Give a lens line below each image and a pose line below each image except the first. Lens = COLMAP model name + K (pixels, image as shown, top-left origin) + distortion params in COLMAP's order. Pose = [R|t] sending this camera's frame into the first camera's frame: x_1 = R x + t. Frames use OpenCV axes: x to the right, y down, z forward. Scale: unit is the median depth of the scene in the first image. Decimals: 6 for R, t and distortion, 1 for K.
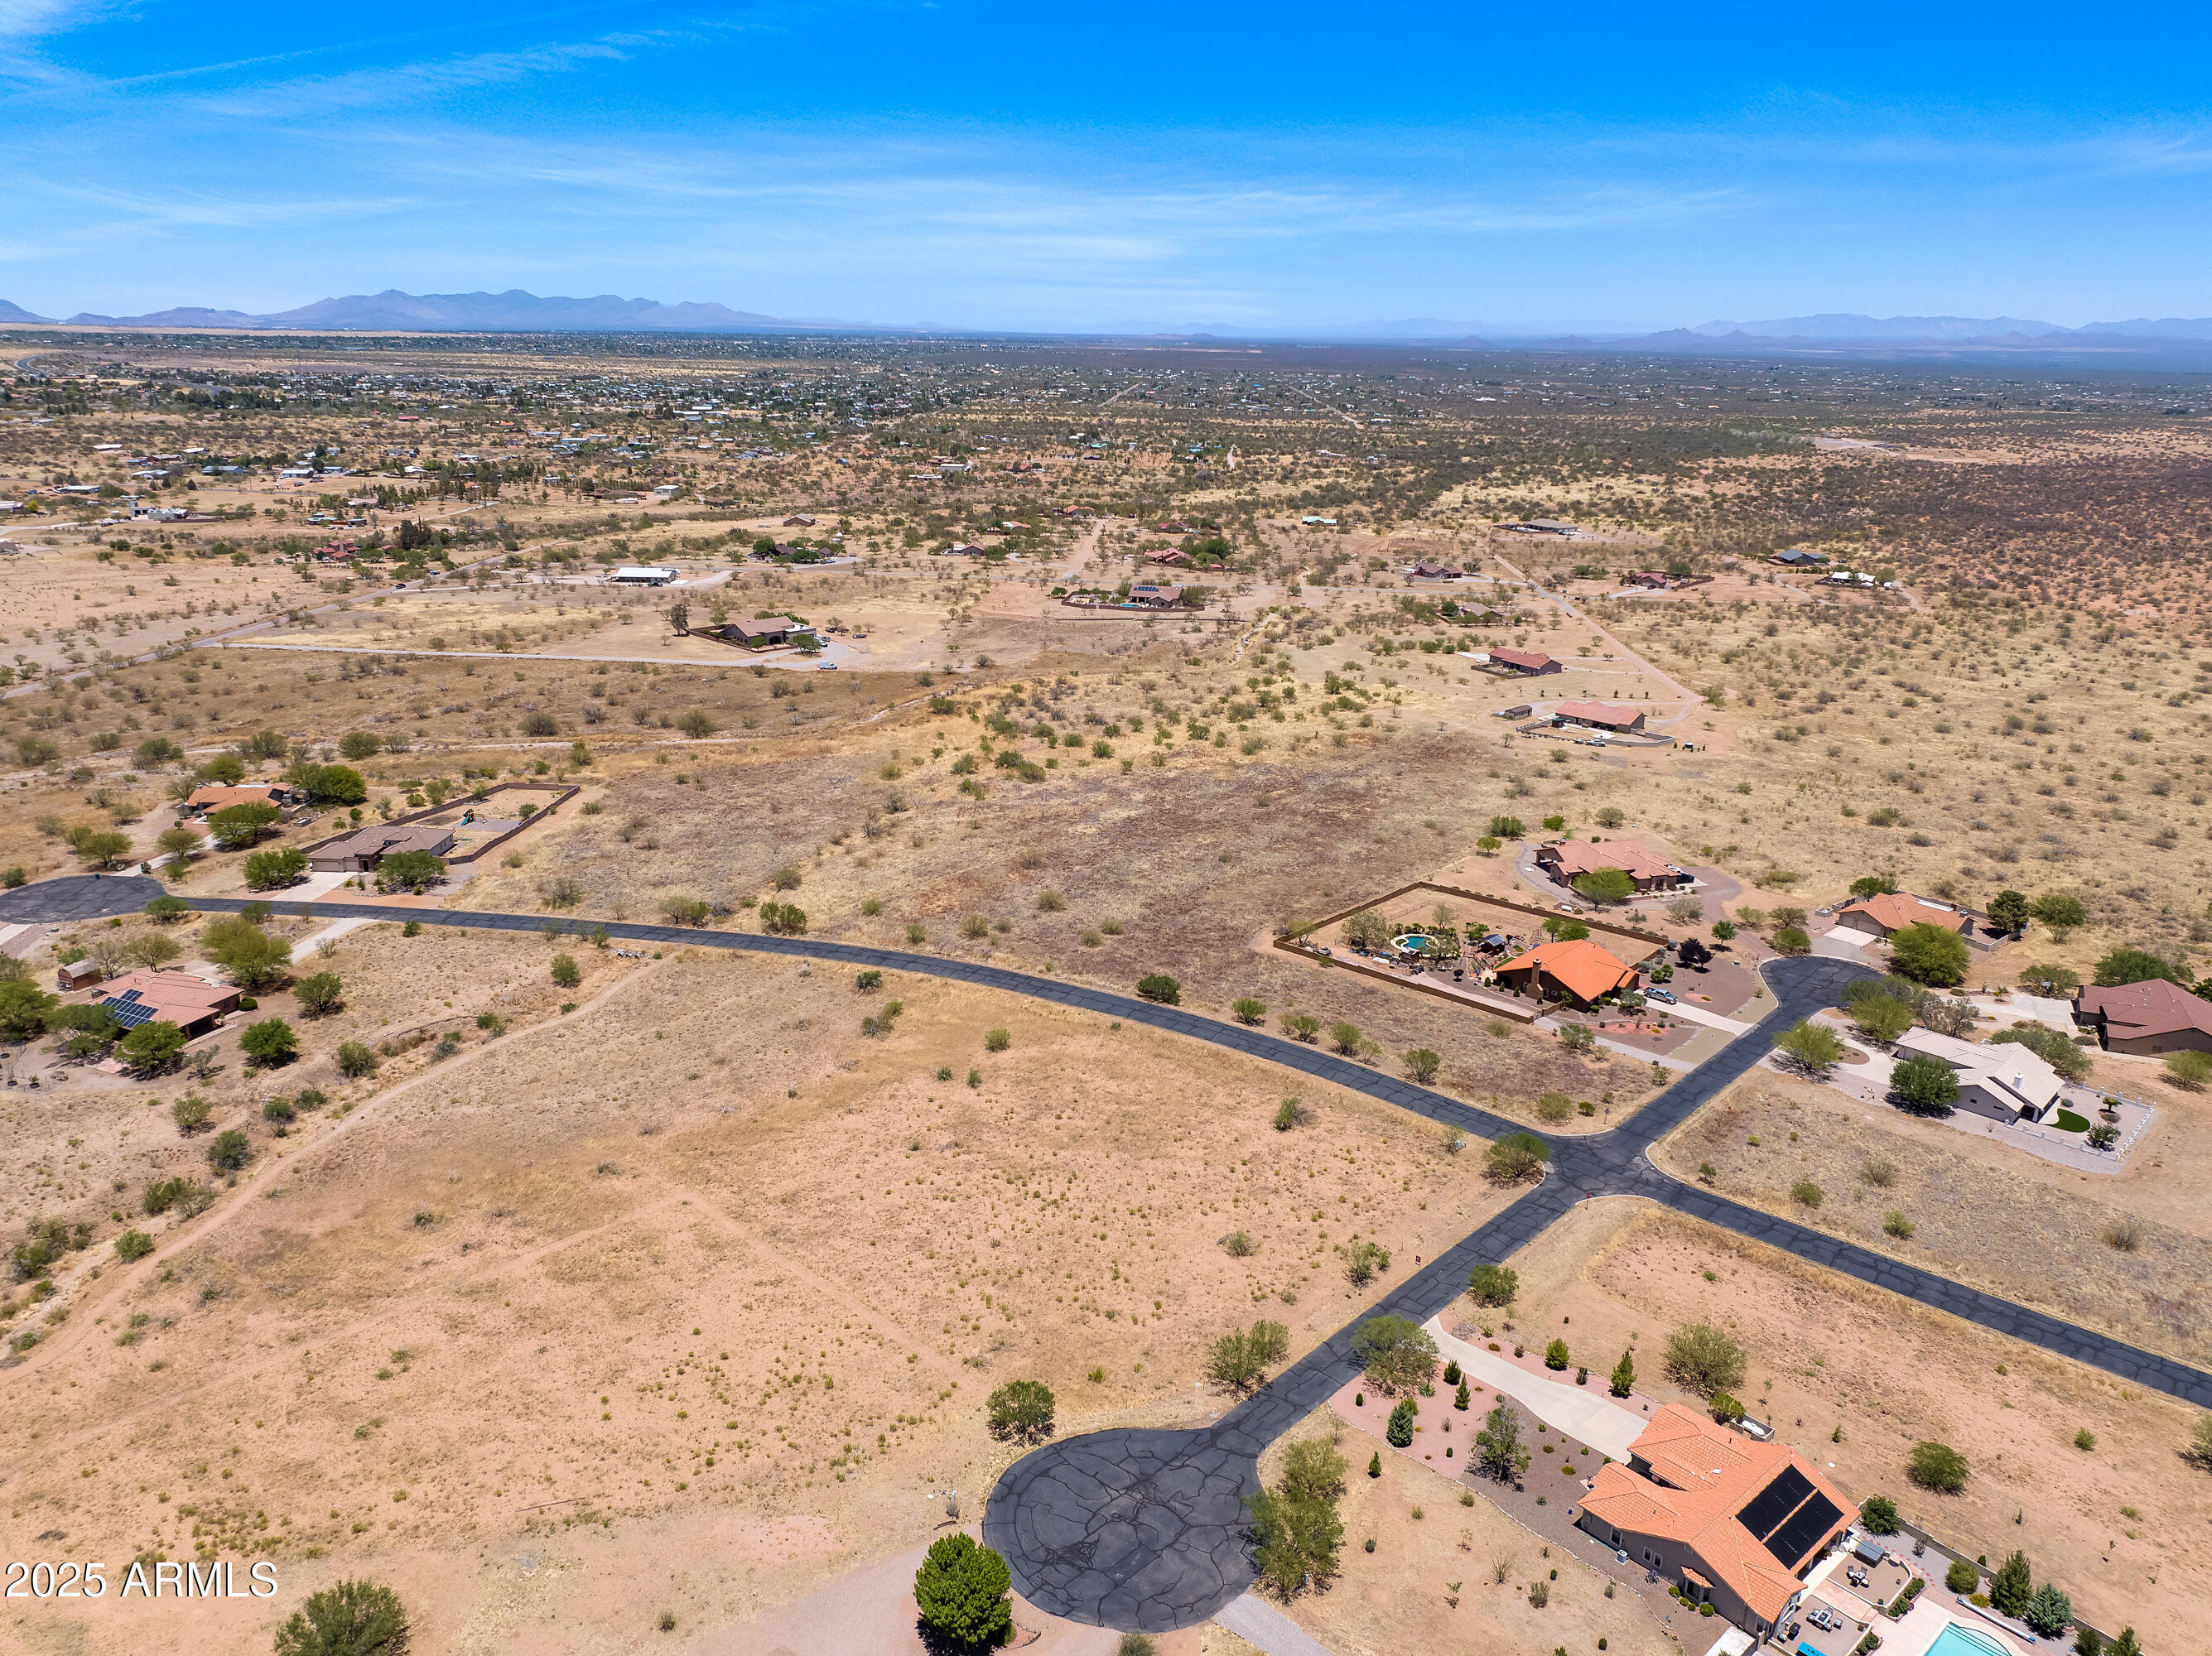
lens RADIAL K [[1589.7, 0, 1101.2], [0, 1589.7, 839.4], [0, 0, 1]] dist [-0.041040, 0.008574]
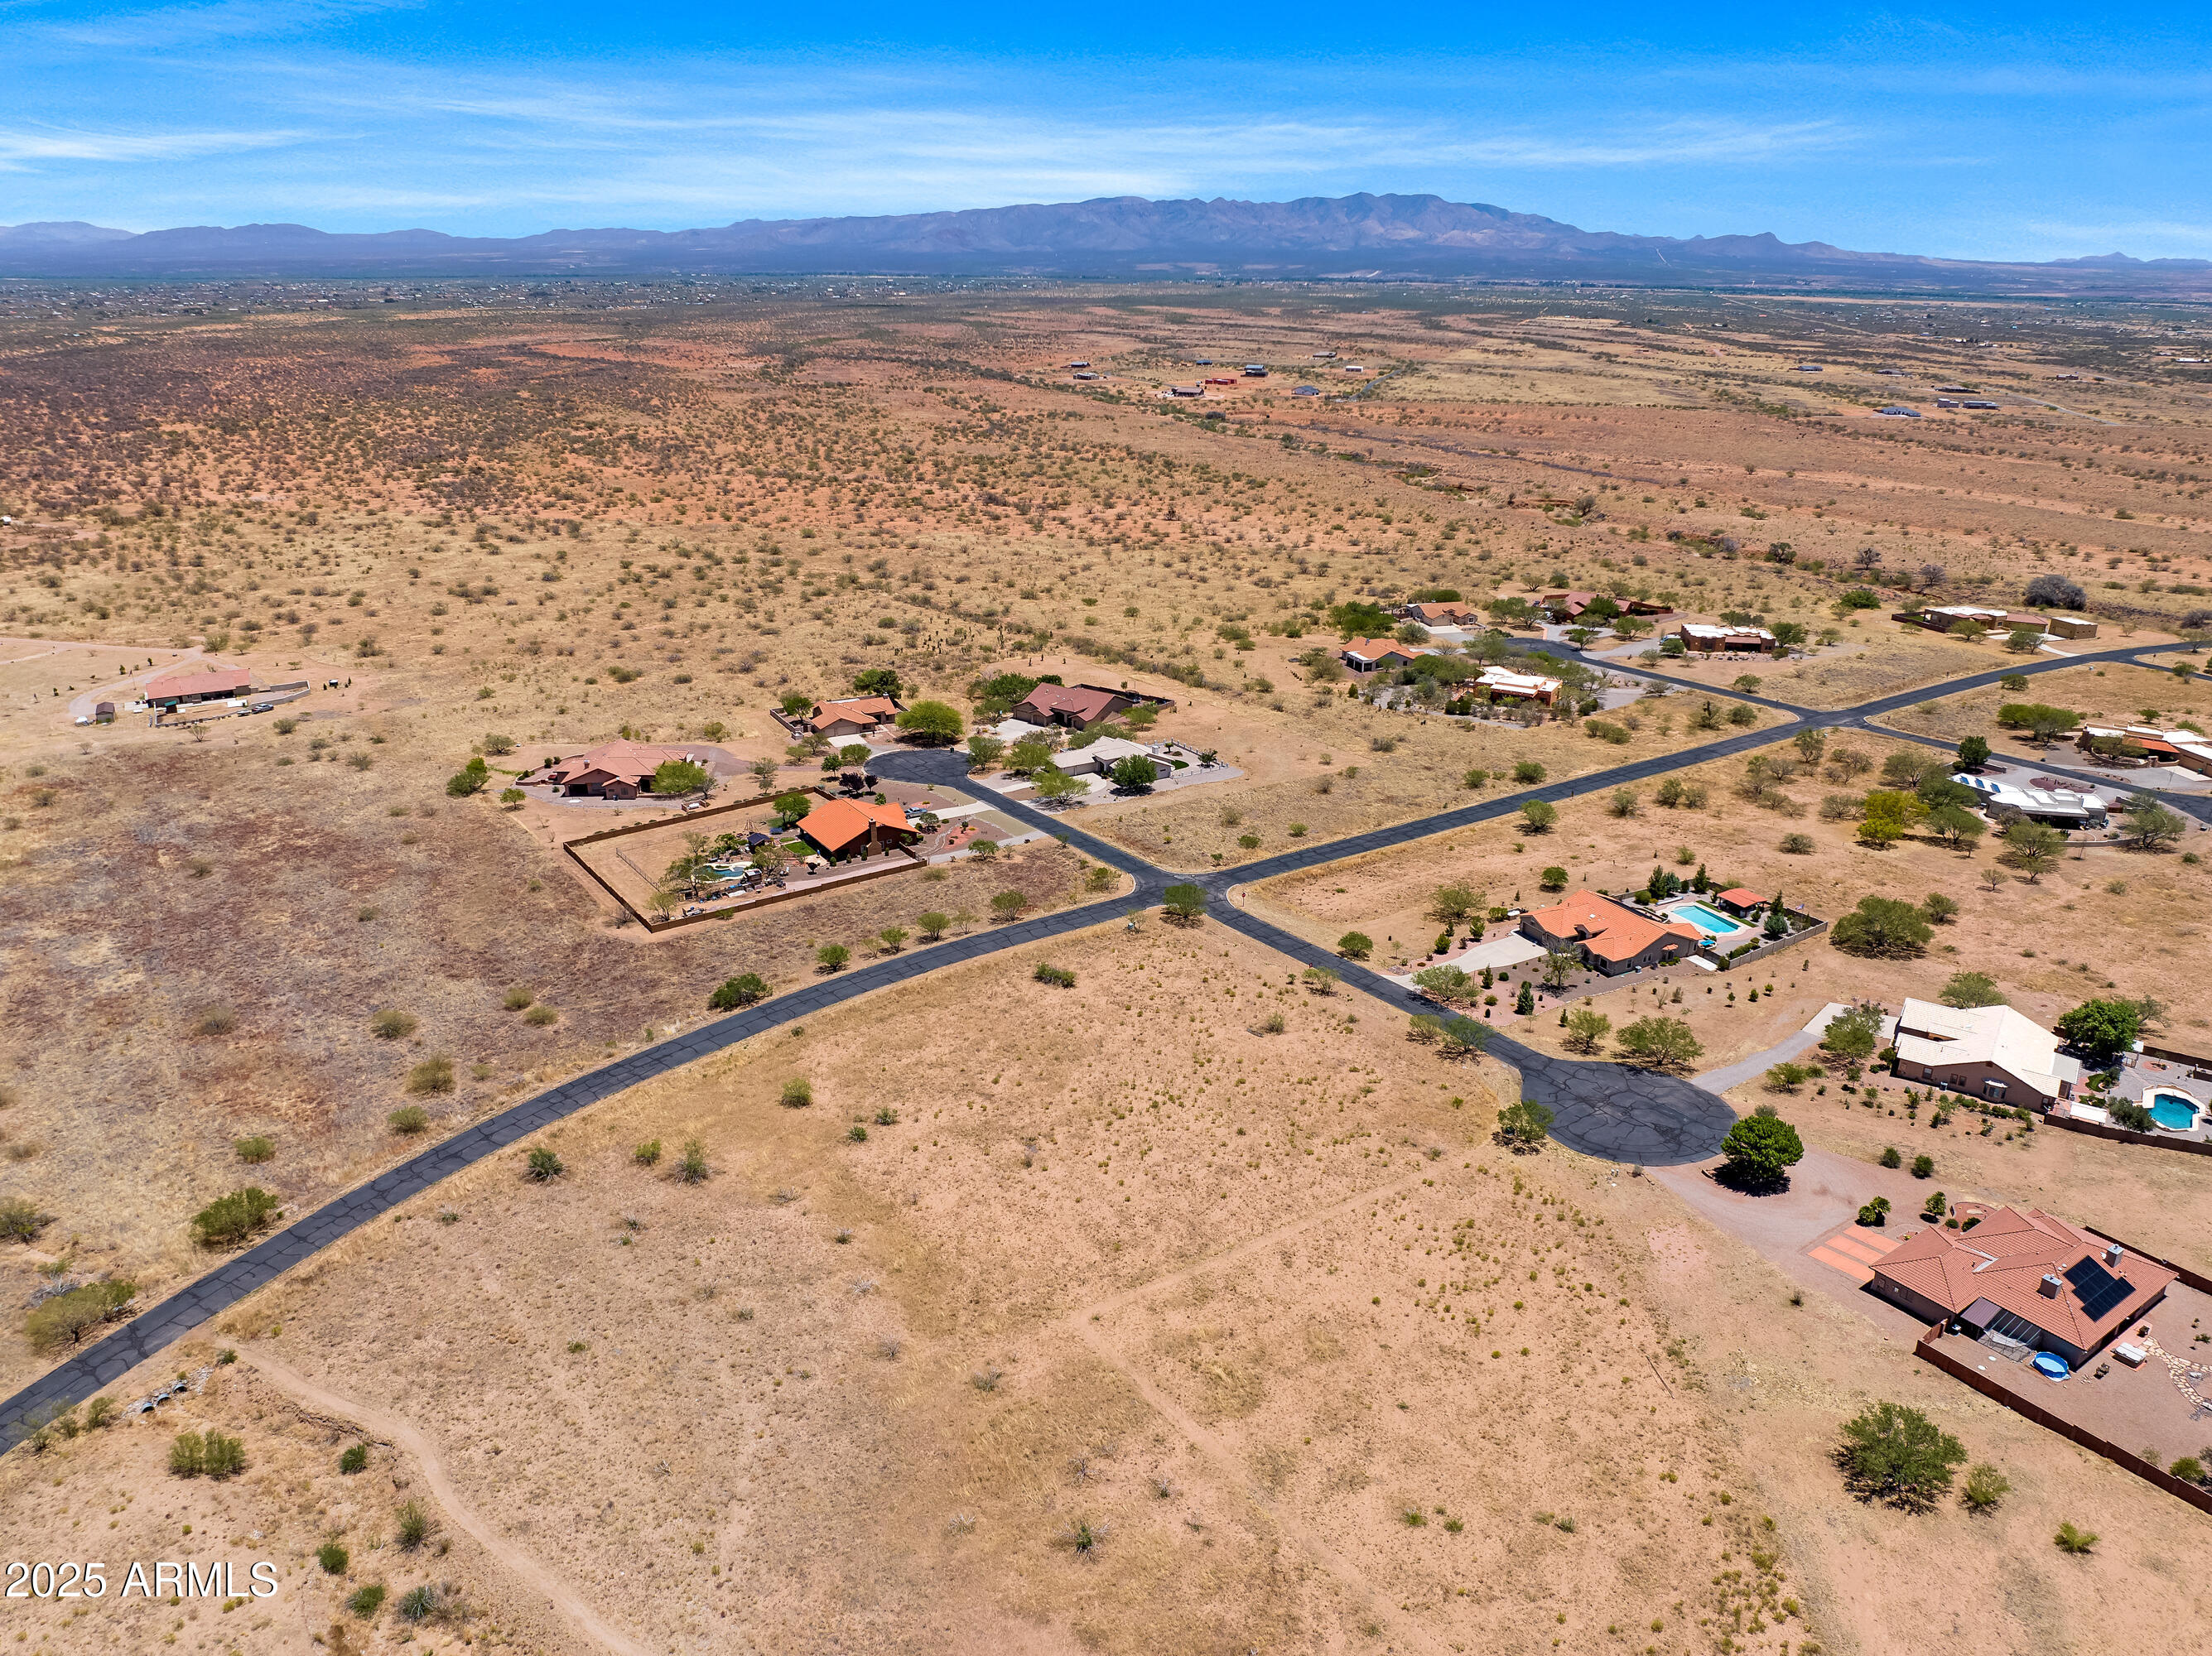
lens RADIAL K [[1580.2, 0, 1127.9], [0, 1580.2, 827.0], [0, 0, 1]] dist [-0.027720, -0.007279]
pose [[0.226708, -0.349860, 0.908956, -0.711589], [0.296834, 0.913676, 0.277642, -0.178025], [-0.927628, 0.206866, 0.310988, 0.521954]]
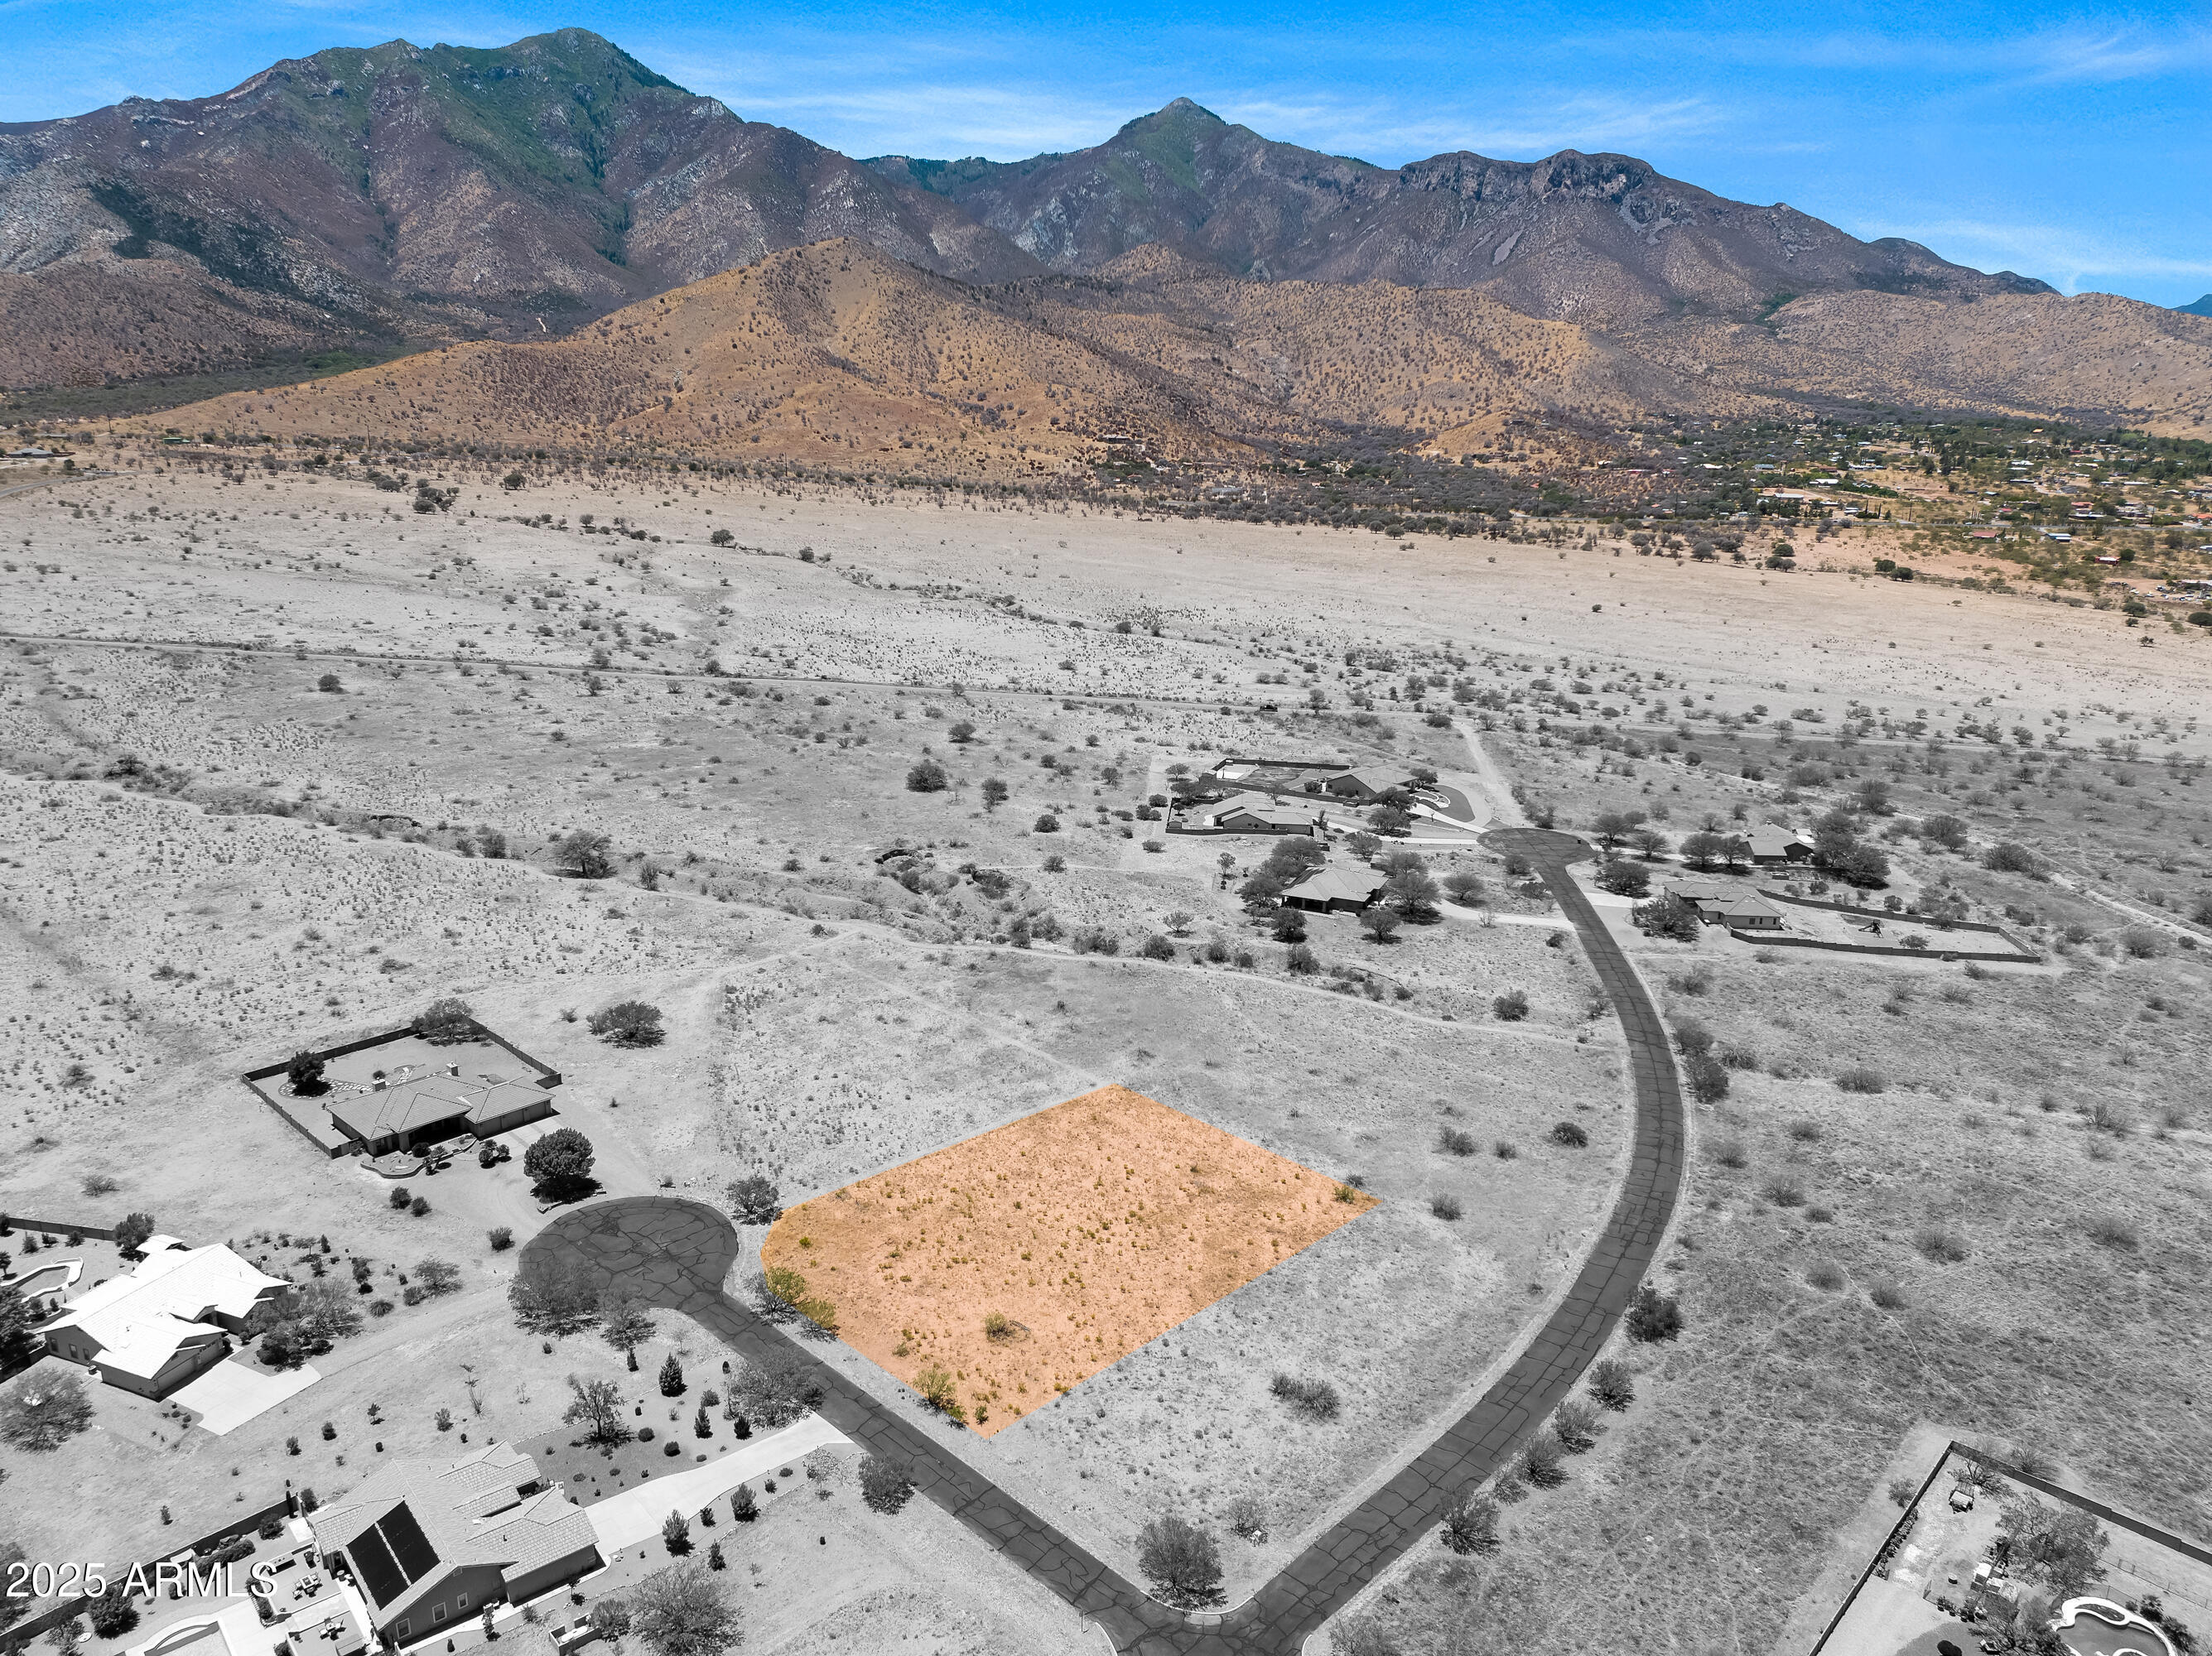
lens RADIAL K [[1589.7, 0, 1131.9], [0, 1589.7, 825.1], [0, 0, 1]] dist [-0.041040, 0.008574]
pose [[-0.011141, 0.253698, -0.967219, 0.706811], [-0.324064, 0.914158, 0.243513, -0.216805], [0.945970, 0.316154, 0.072030, 0.675167]]
